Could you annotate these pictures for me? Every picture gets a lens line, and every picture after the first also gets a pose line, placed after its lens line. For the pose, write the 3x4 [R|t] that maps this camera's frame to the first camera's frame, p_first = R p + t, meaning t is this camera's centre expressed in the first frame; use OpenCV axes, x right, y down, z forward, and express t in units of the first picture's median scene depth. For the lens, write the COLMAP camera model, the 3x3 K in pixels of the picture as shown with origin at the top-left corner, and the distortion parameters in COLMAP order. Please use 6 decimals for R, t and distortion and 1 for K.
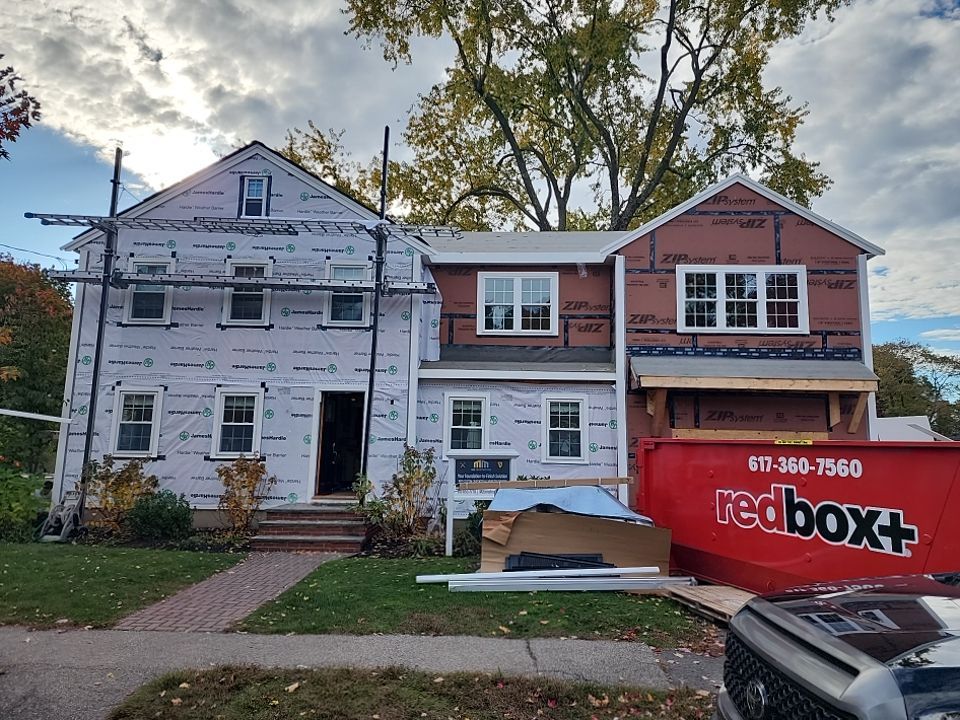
lens RADIAL K [[628.5, 0, 480.0], [0, 628.5, 360.0], [0, 0, 1]] dist [0.084959, -0.065320]
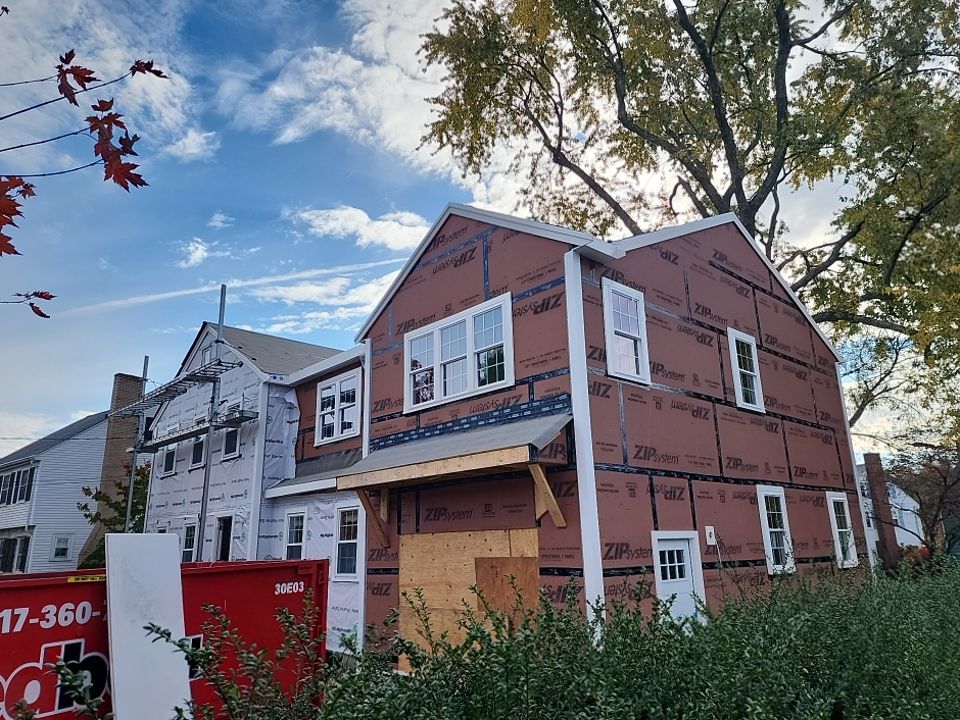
lens RADIAL K [[655.4, 0, 492.9], [0, 655.4, 358.5], [0, 0, 1]] dist [0.093435, -0.090362]
pose [[0.706923, -0.229512, -0.669017, 0.973064], [0.147592, 0.972932, -0.177818, 0.054639], [0.691719, 0.026962, 0.721663, 0.454095]]
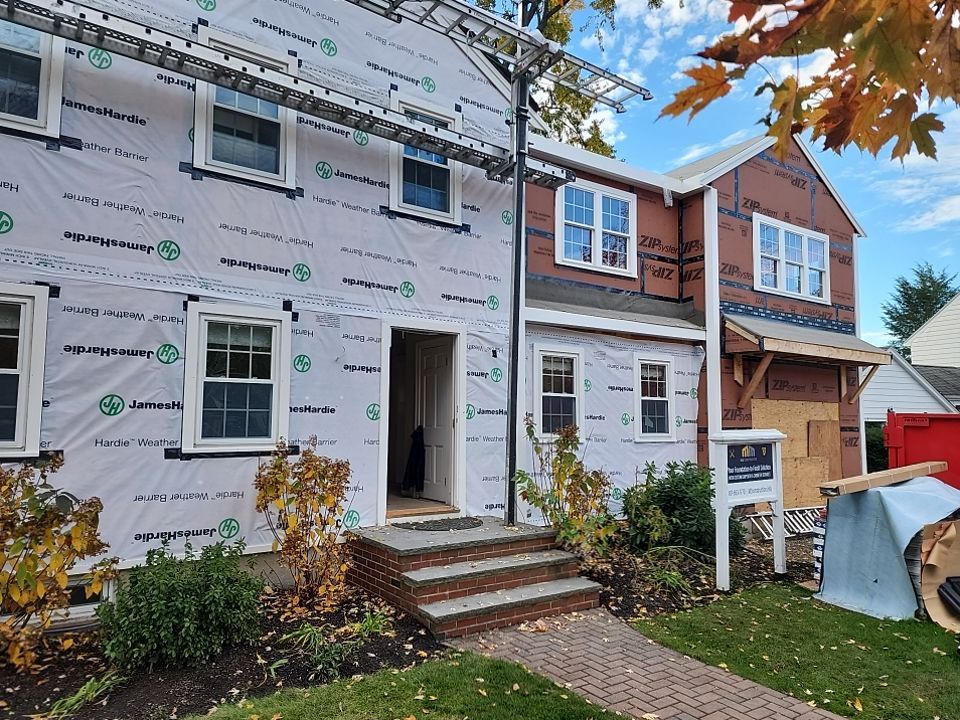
lens RADIAL K [[645.0, 0, 486.4], [0, 645.0, 369.5], [0, 0, 1]] dist [0.088535, -0.075223]
pose [[0.801924, 0.035482, 0.596371, -0.516913], [-0.080026, 0.995618, 0.048374, 0.051386], [-0.592042, -0.086517, 0.801250, 0.478786]]
